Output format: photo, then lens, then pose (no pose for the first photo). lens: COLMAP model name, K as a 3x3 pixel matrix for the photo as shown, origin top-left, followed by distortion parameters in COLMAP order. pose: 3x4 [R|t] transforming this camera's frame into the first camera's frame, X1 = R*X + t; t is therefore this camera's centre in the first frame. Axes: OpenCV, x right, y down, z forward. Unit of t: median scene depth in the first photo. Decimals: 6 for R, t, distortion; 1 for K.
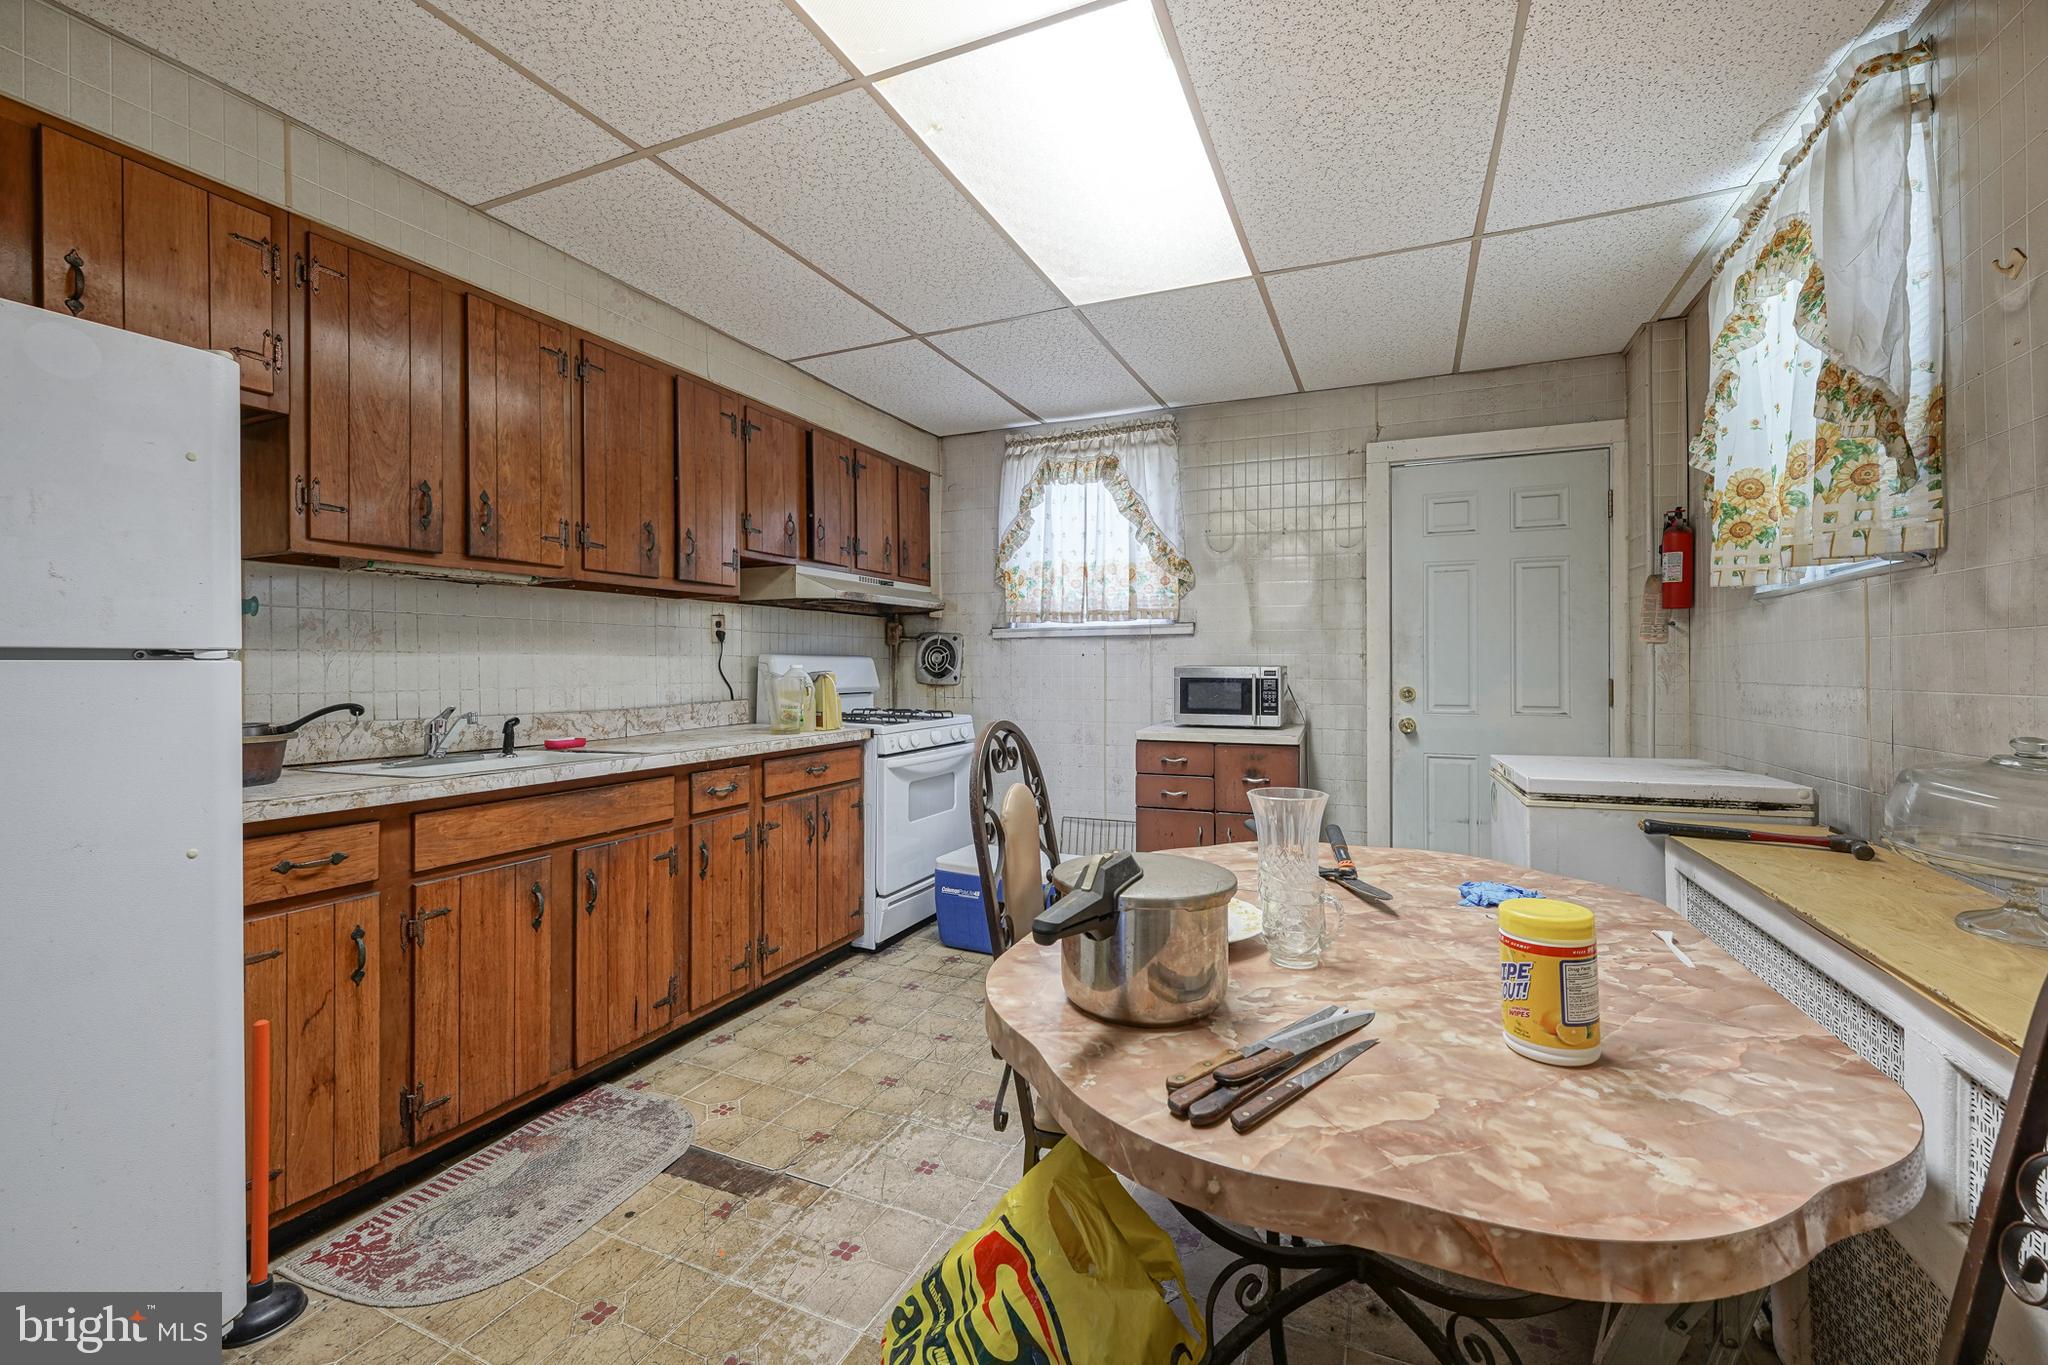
lens RADIAL K [[827.4, 0, 1018.4], [0, 827.4, 667.5], [0, 0, 1]] dist [-0.003463, 0.000023]
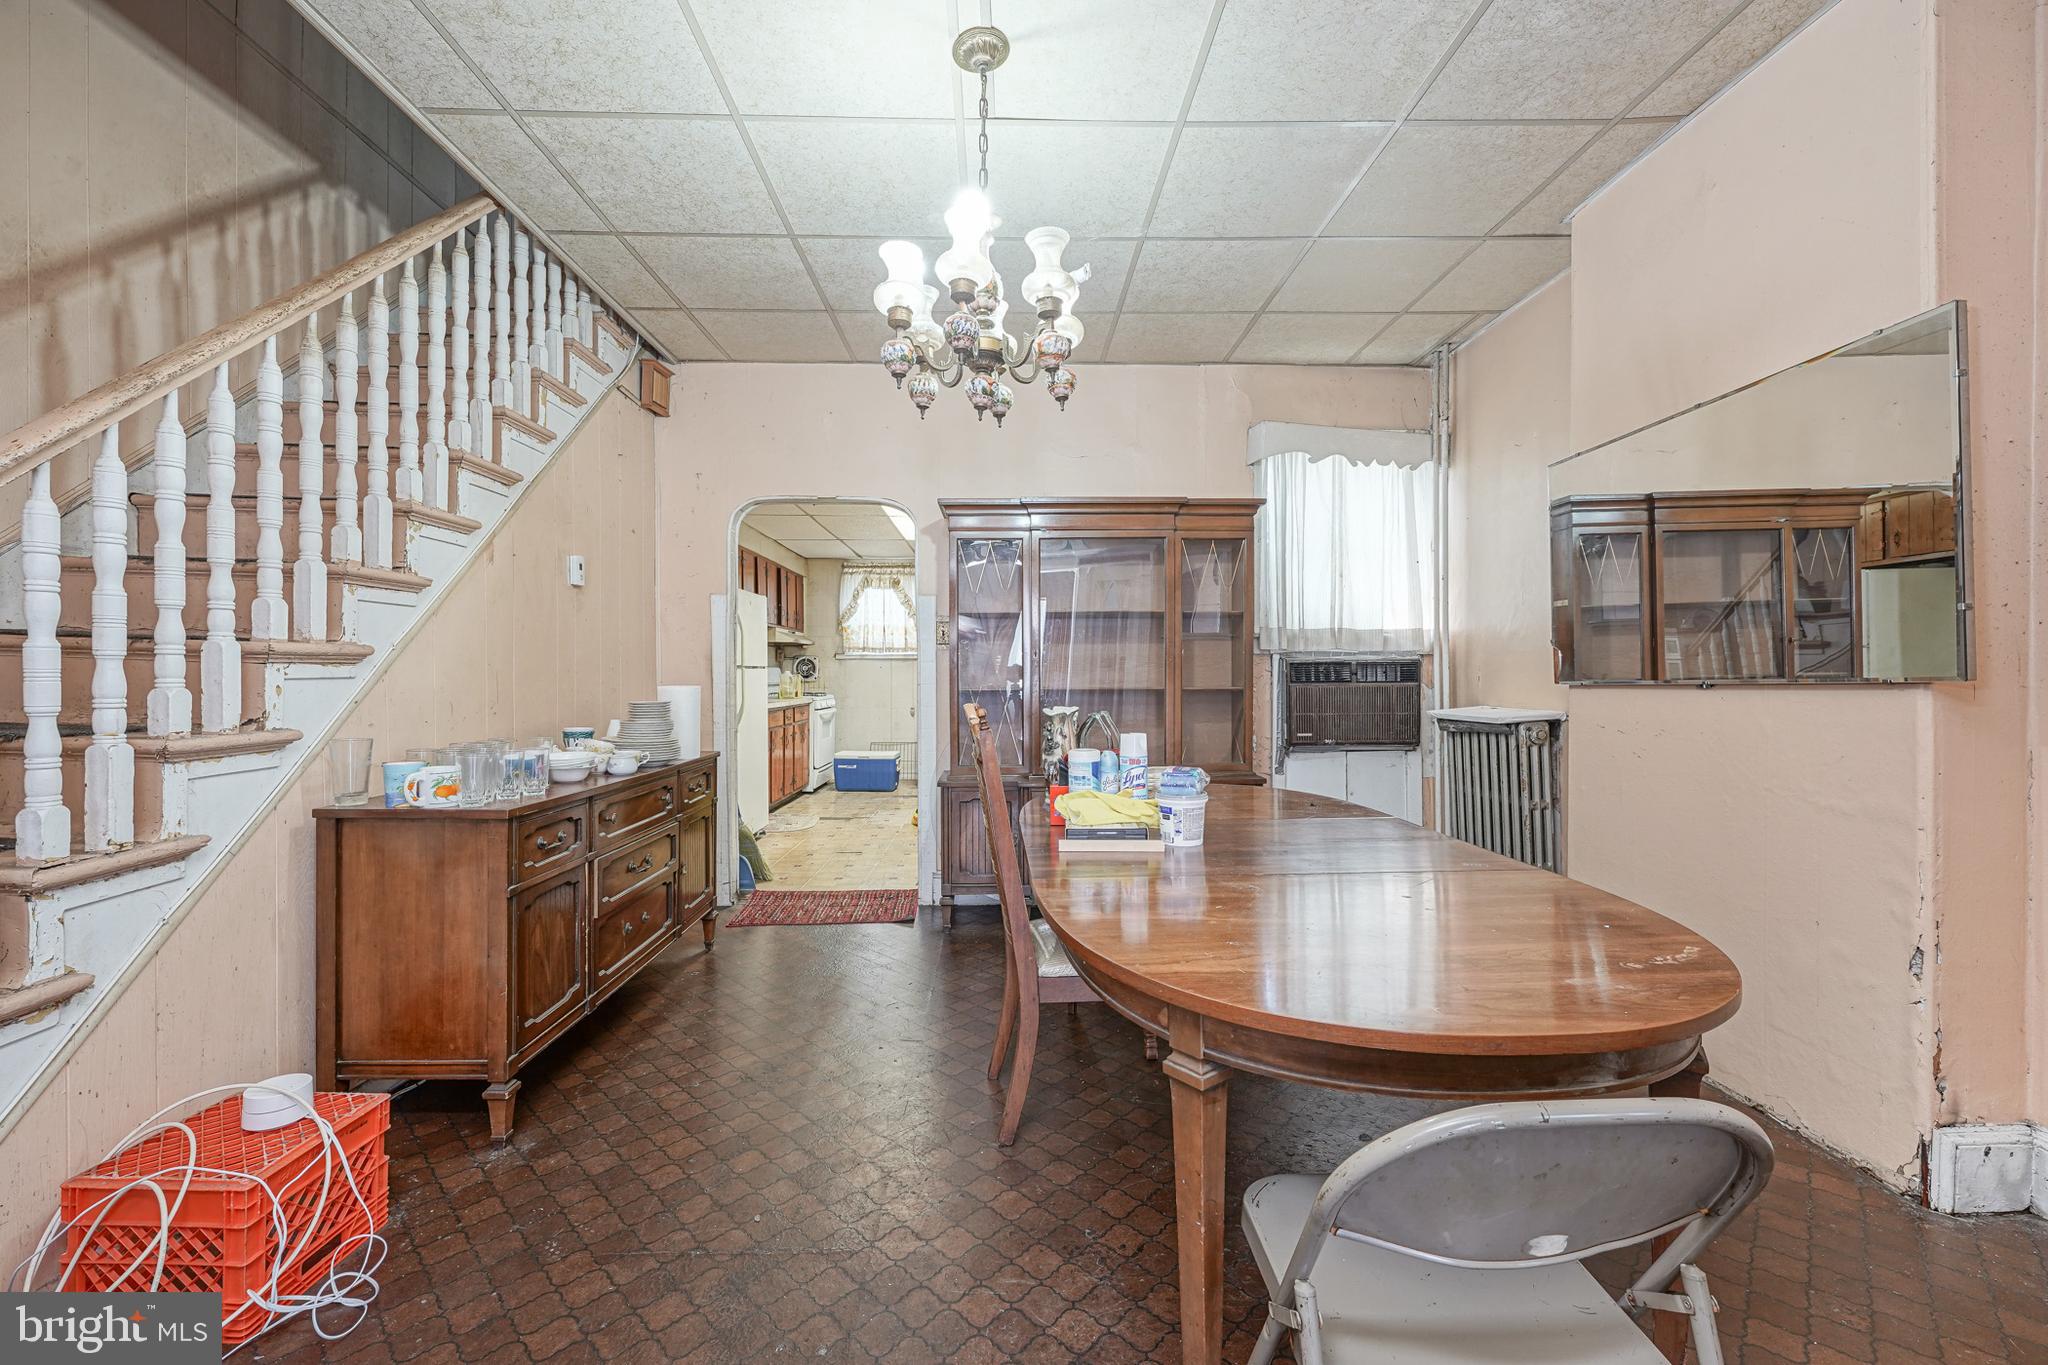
lens RADIAL K [[829.8, 0, 1007.0], [0, 829.8, 680.2], [0, 0, 1]] dist [-0.000775, 0.000046]
pose [[0.907797, 0.000299, 0.419409, -0.938815], [-0.002542, 0.999985, 0.004790, 0.013180], [-0.419401, -0.005415, 0.907785, -1.958843]]
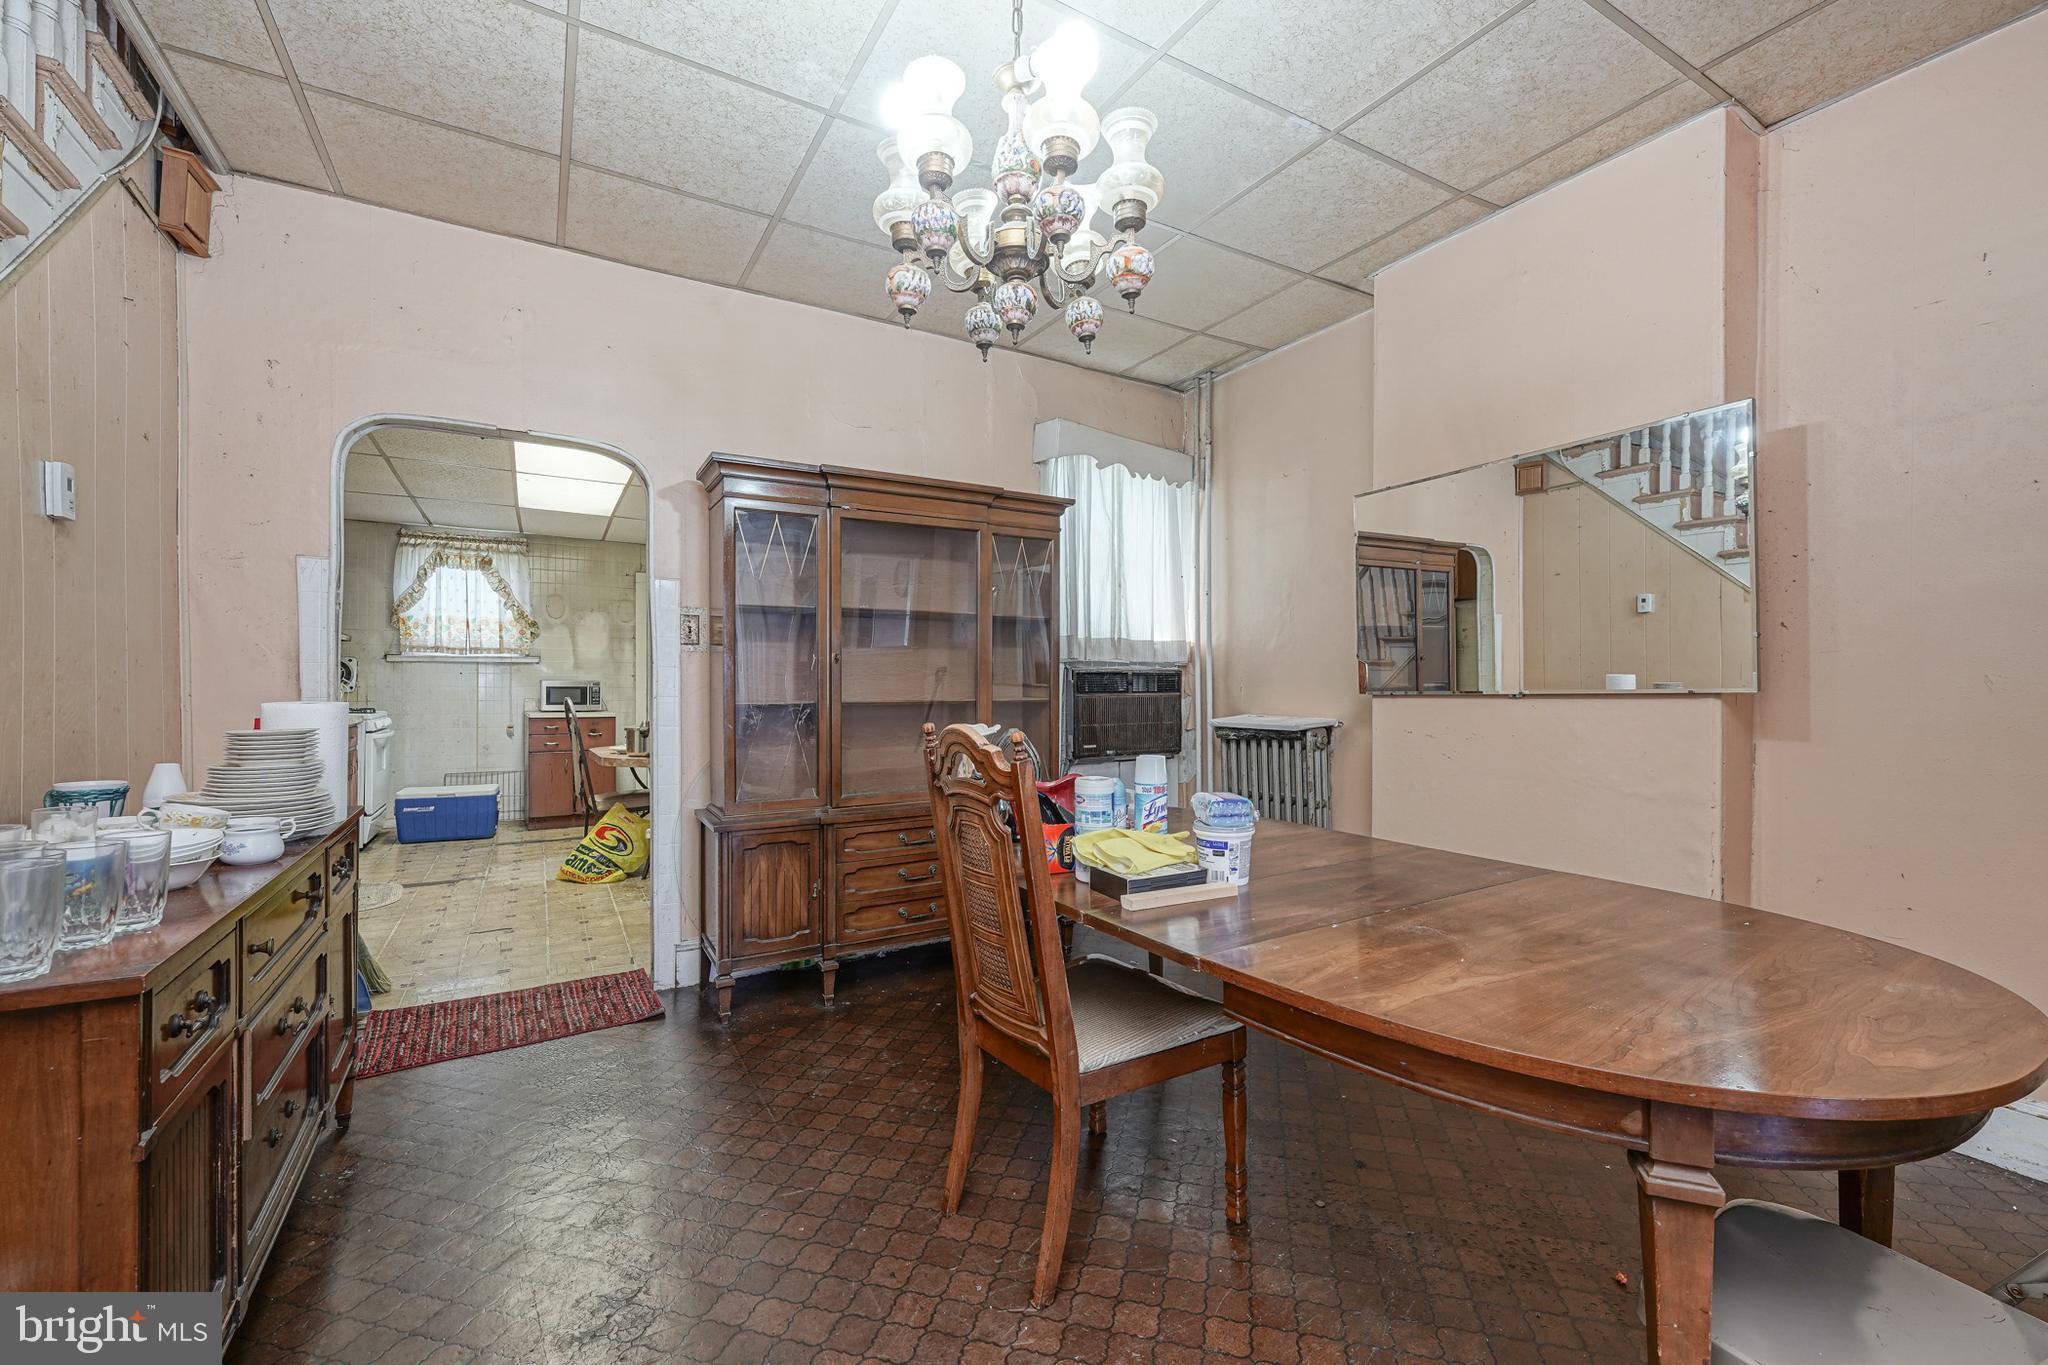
lens RADIAL K [[853.1, 0, 1030.0], [0, 853.1, 688.2], [0, 0, 1]] dist [-0.000165, -0.000044]
pose [[0.577509, 0.000811, 0.816384, -1.134439], [-0.003693, 0.999992, 0.001619, 0.012717], [-0.816376, -0.003950, 0.577507, -1.554534]]
